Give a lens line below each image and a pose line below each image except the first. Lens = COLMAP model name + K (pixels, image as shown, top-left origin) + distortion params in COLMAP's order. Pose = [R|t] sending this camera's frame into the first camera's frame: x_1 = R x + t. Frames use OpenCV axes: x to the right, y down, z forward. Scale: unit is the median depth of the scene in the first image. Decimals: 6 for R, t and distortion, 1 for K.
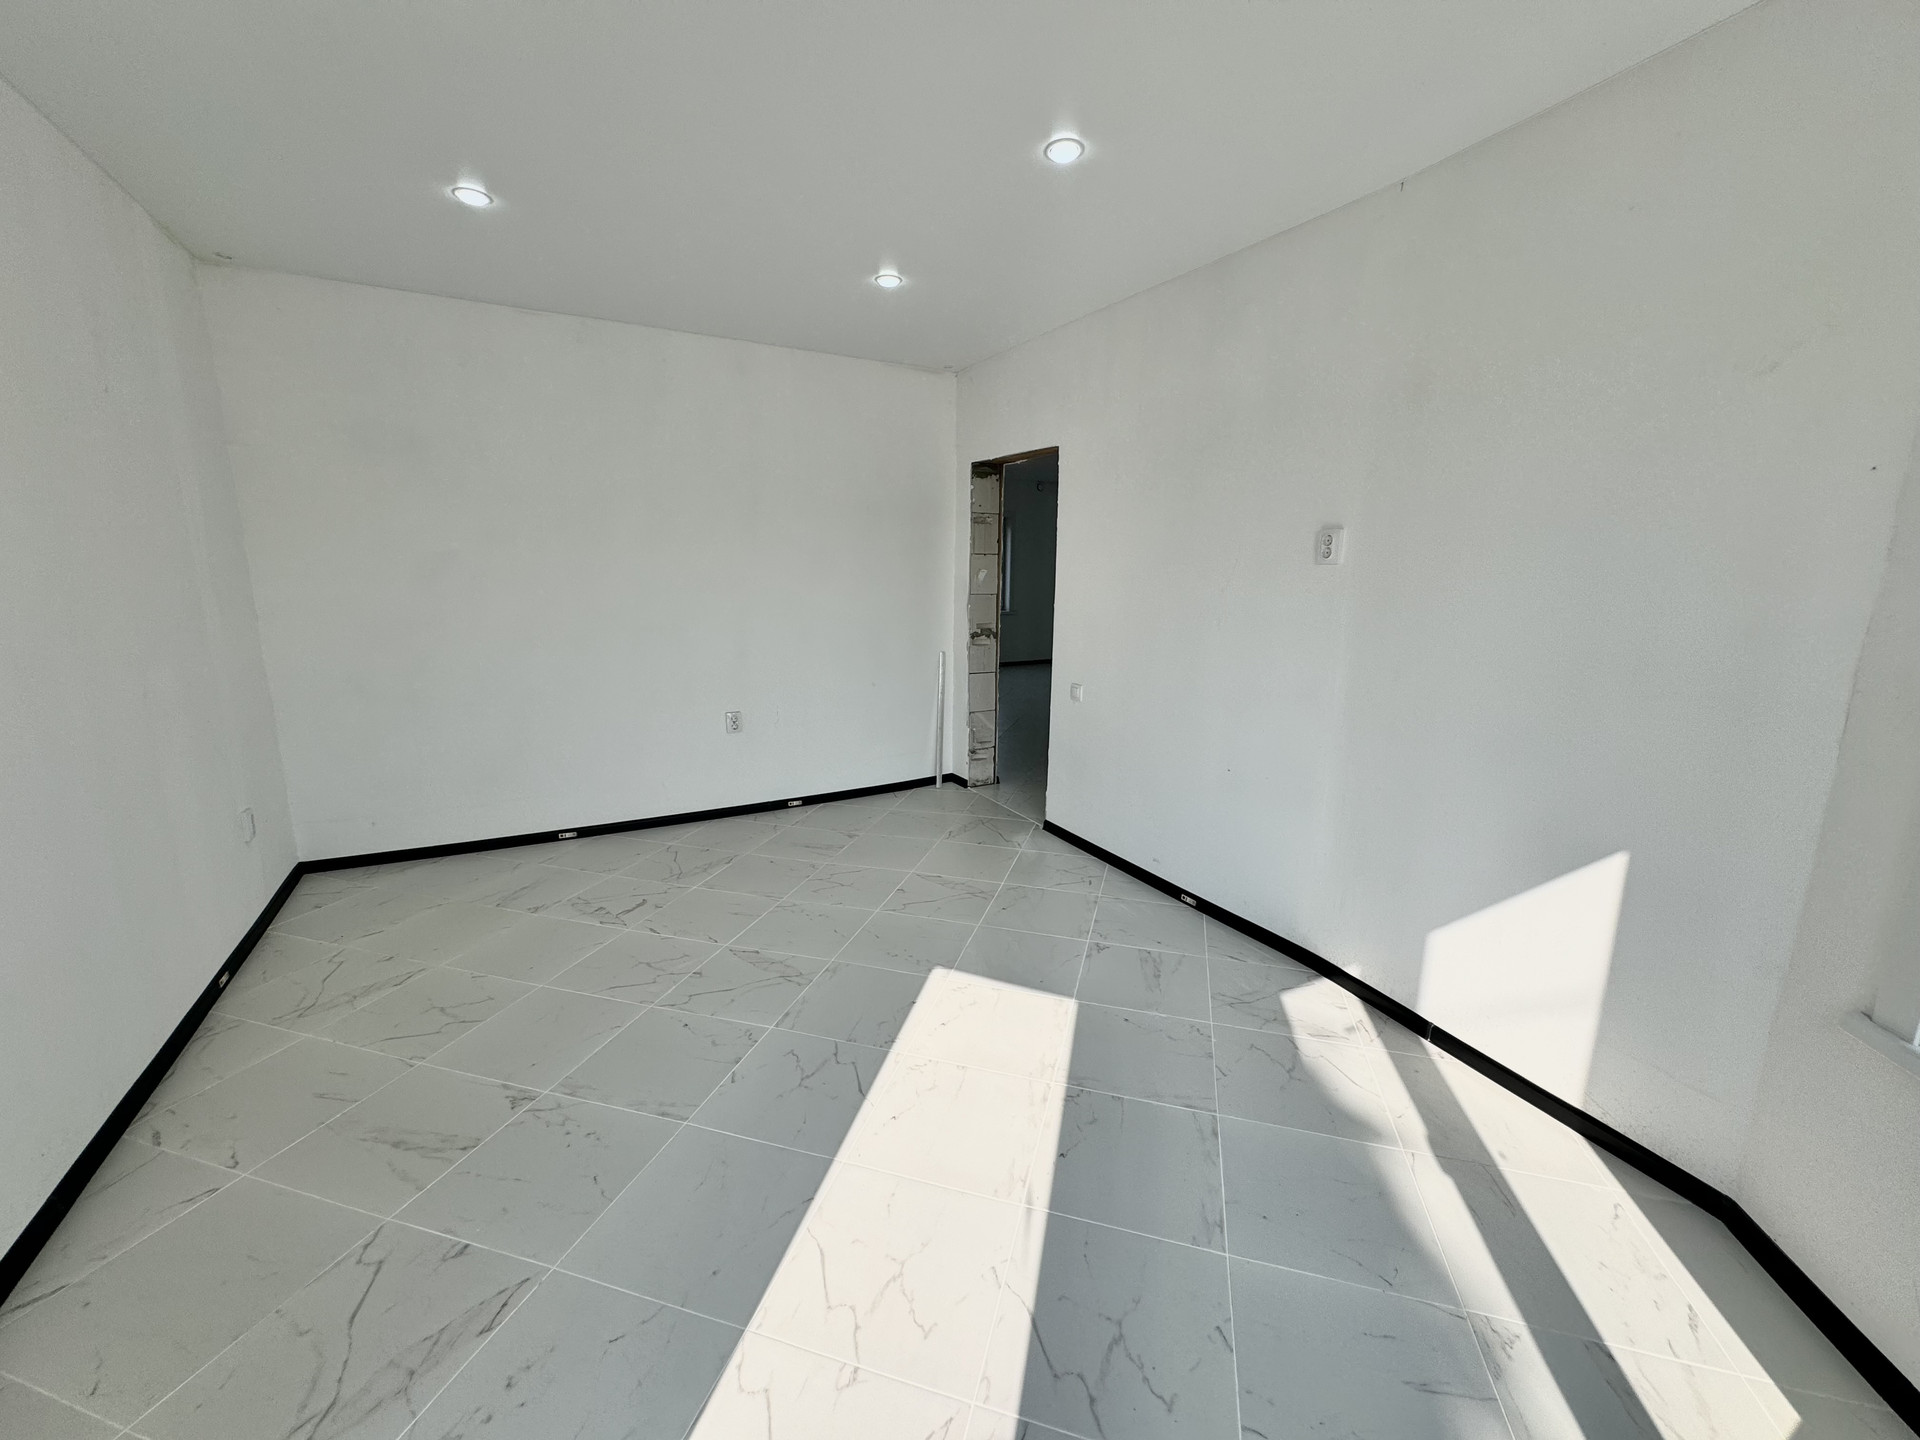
lens RADIAL K [[766.2, 0, 959.1], [0, 766.2, 719.6], [0, 0, 1]] dist [-0.001979, -0.000017]
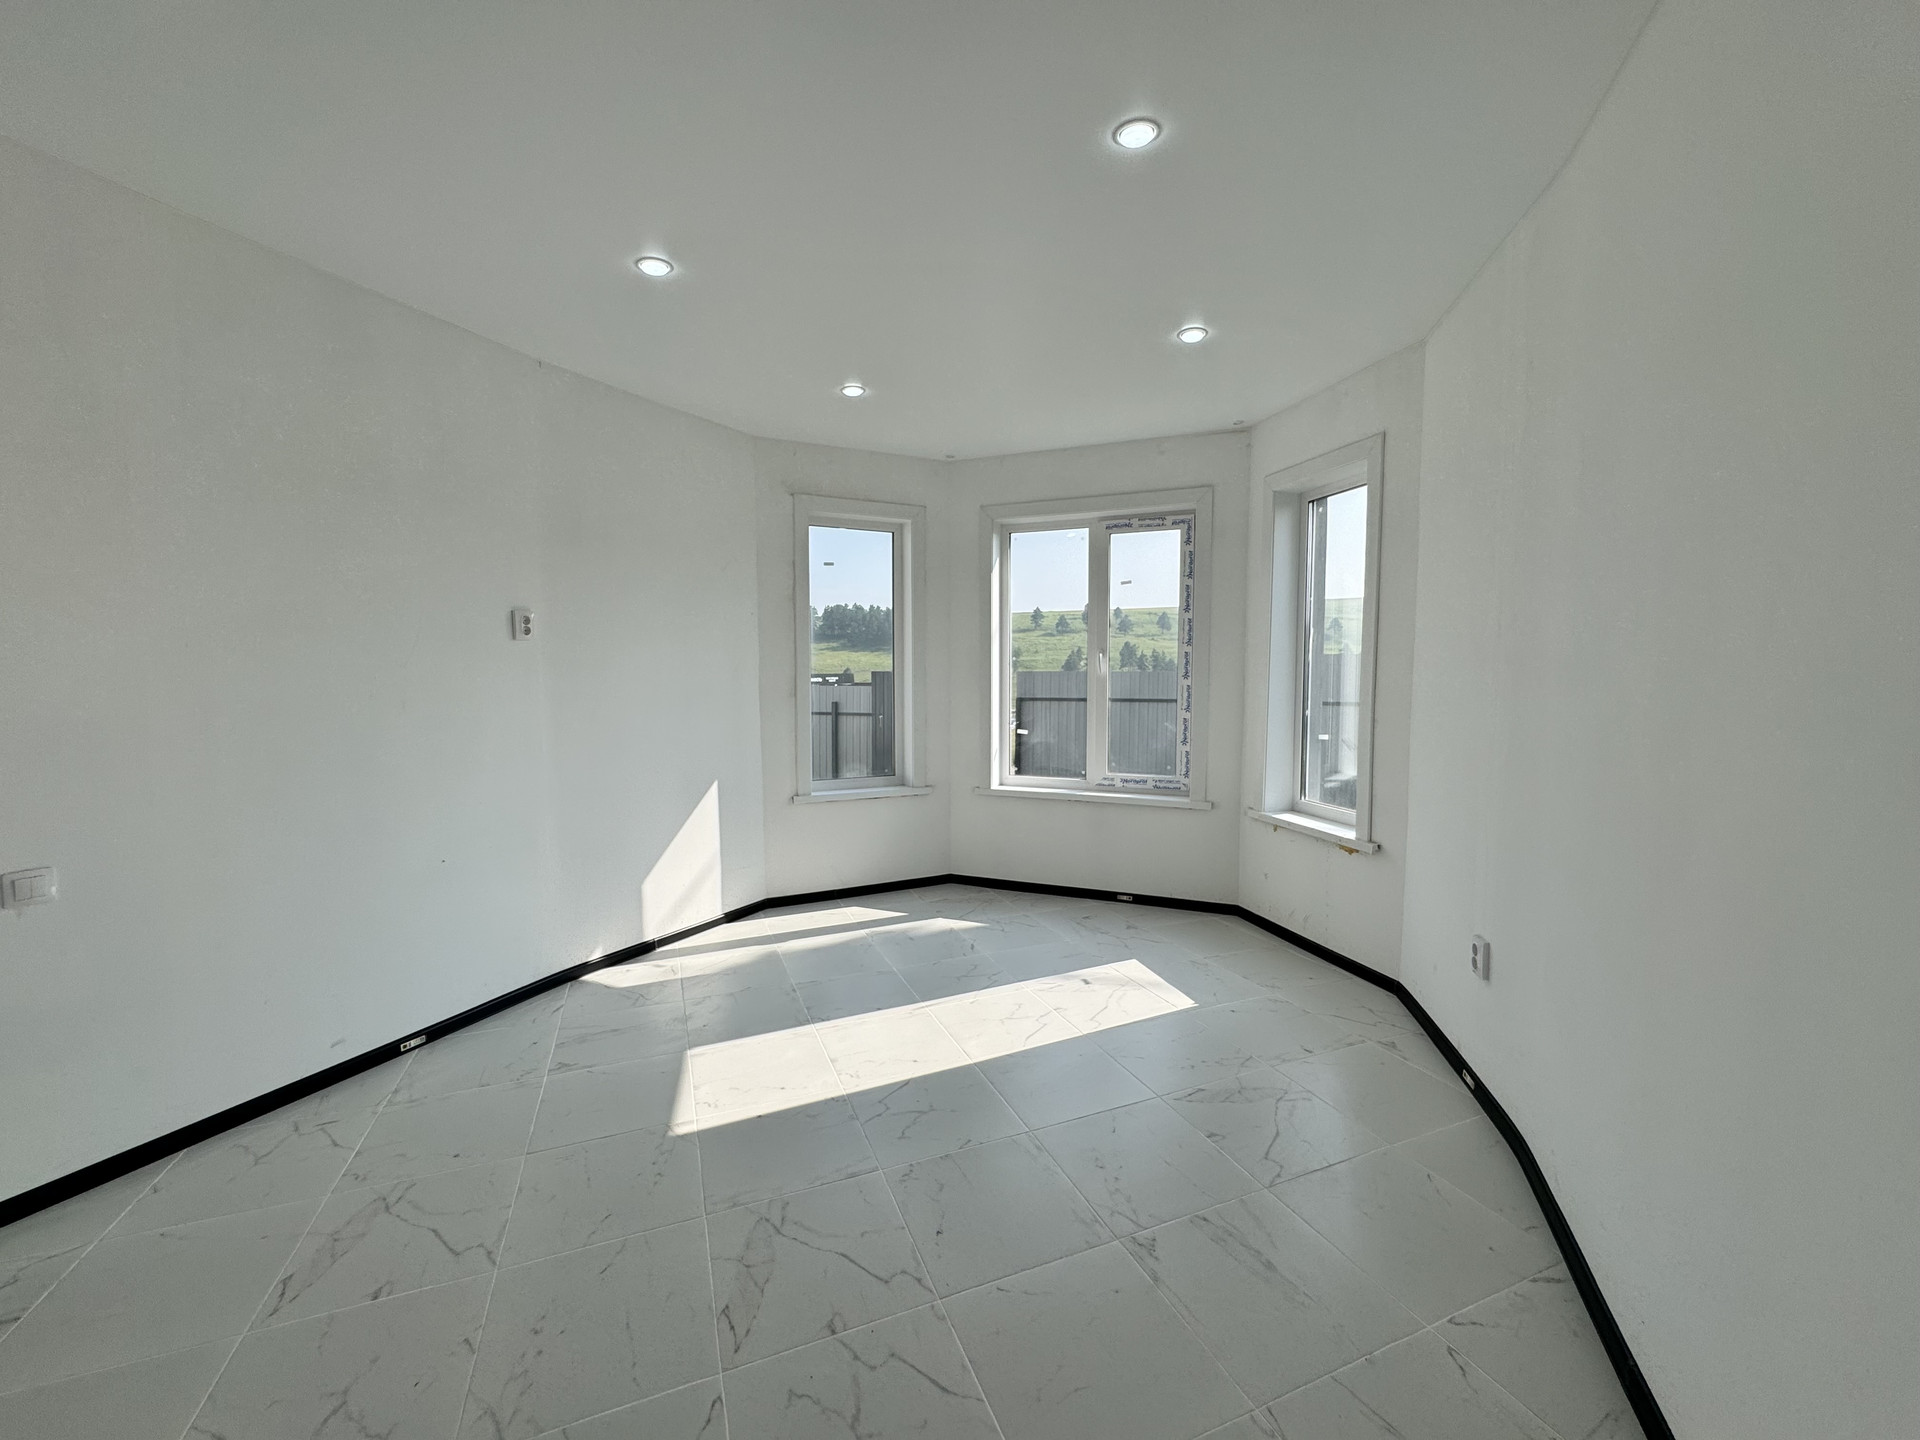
lens RADIAL K [[774.6, 0, 956.5], [0, 774.6, 721.7], [0, 0, 1]] dist [0.014446, -0.000007]
pose [[-0.613361, -0.065227, 0.787105, -0.943872], [0.139856, 0.971865, 0.189522, -0.234171], [-0.777322, 0.226327, -0.586981, 1.332223]]
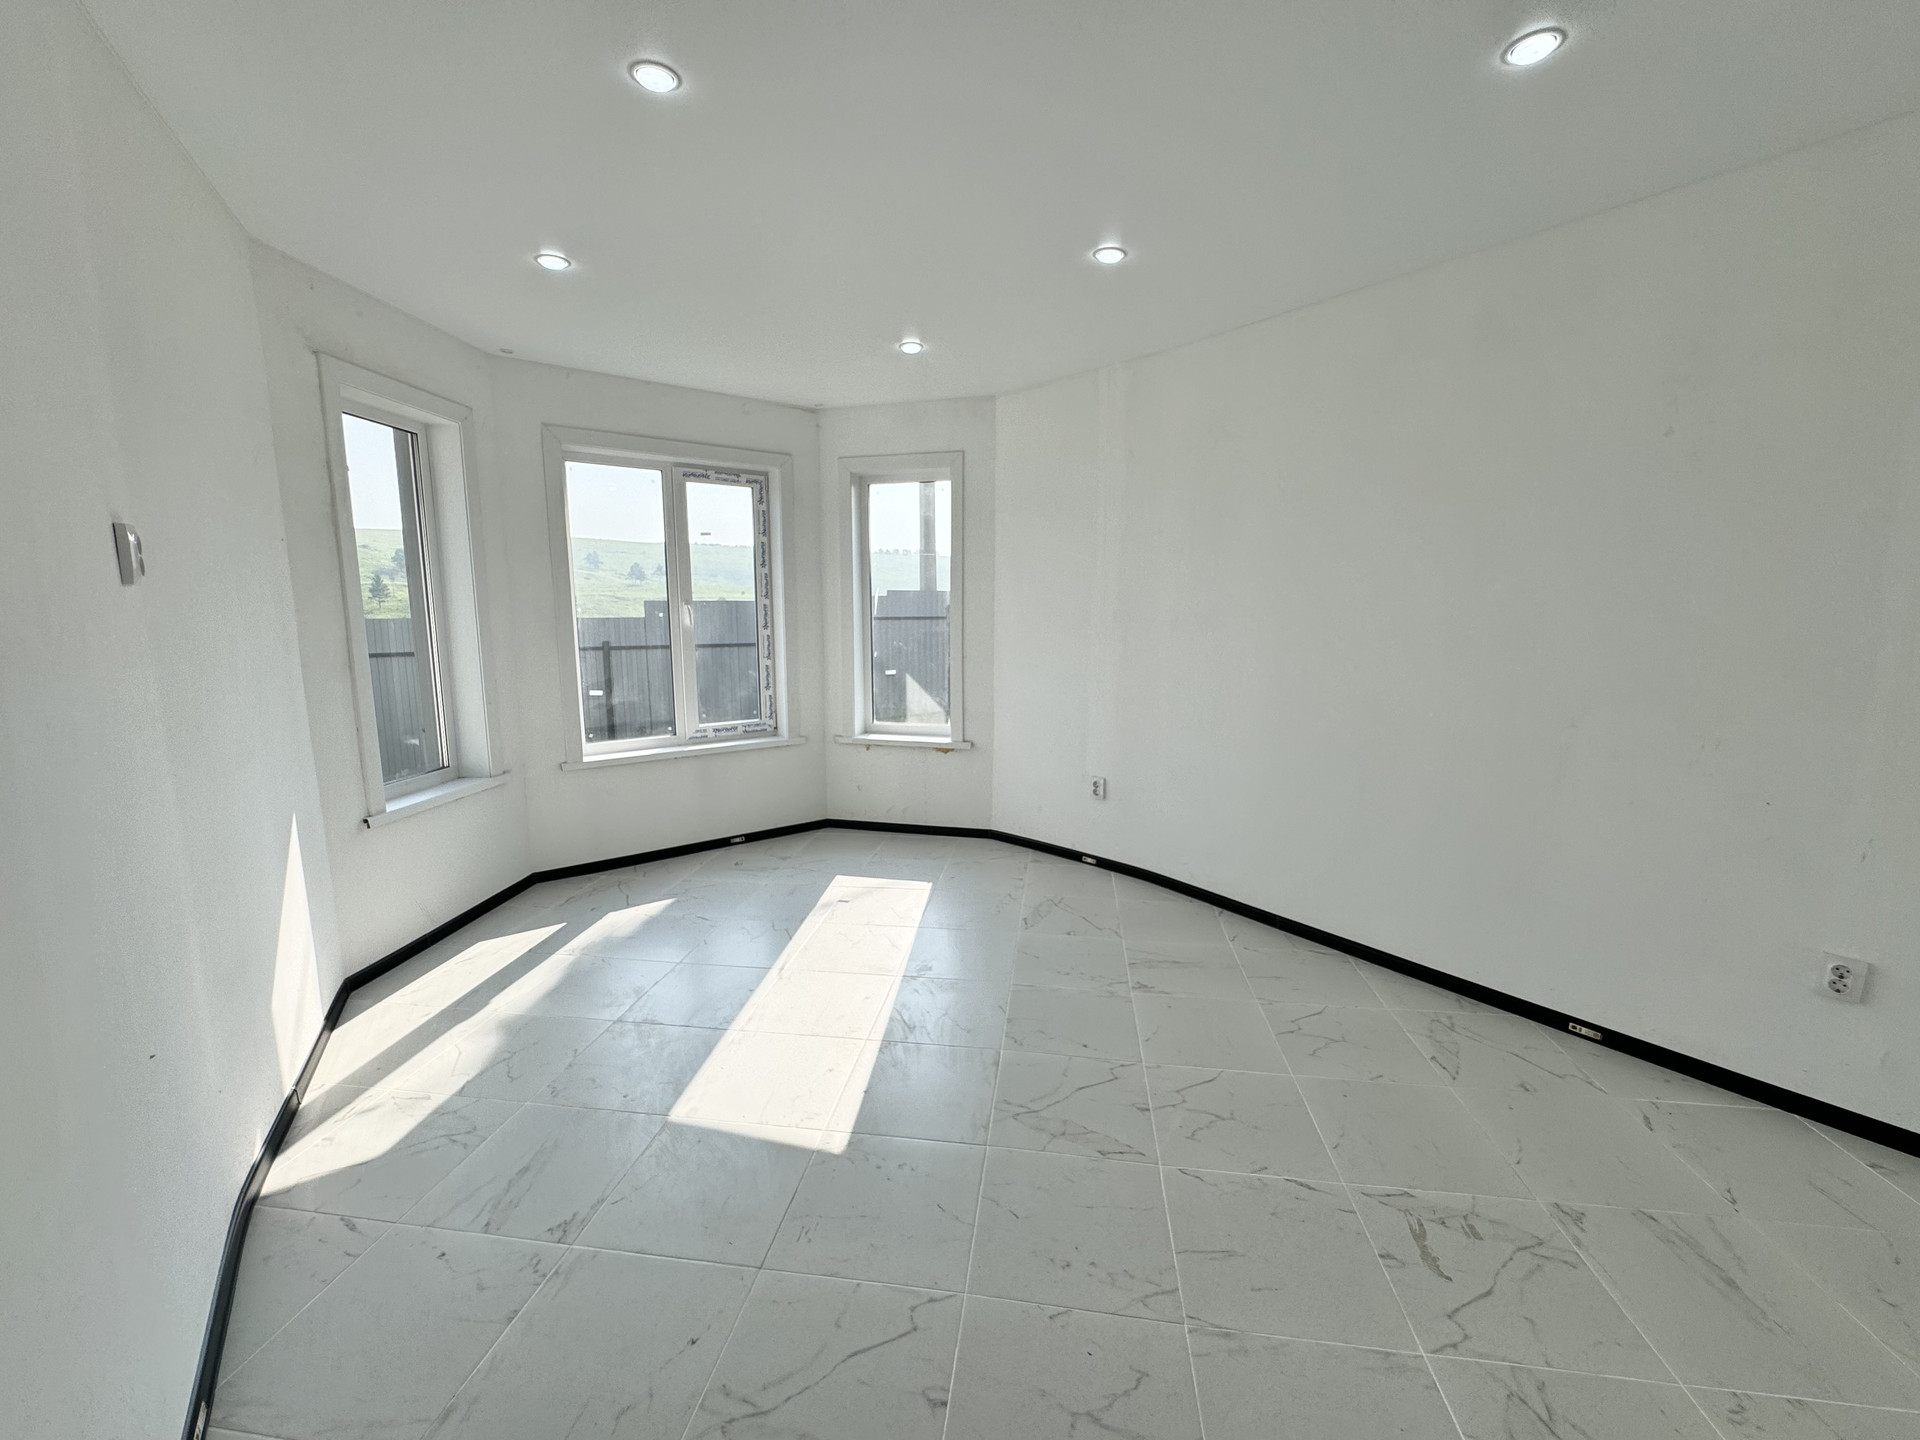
lens RADIAL K [[766.2, 0, 959.1], [0, 766.2, 719.6], [0, 0, 1]] dist [-0.001979, -0.000017]
pose [[-0.991351, 0.008941, -0.130932, -0.058902], [-0.034065, 0.945952, 0.322512, -0.342149], [0.126739, 0.324183, -0.937466, 1.802755]]
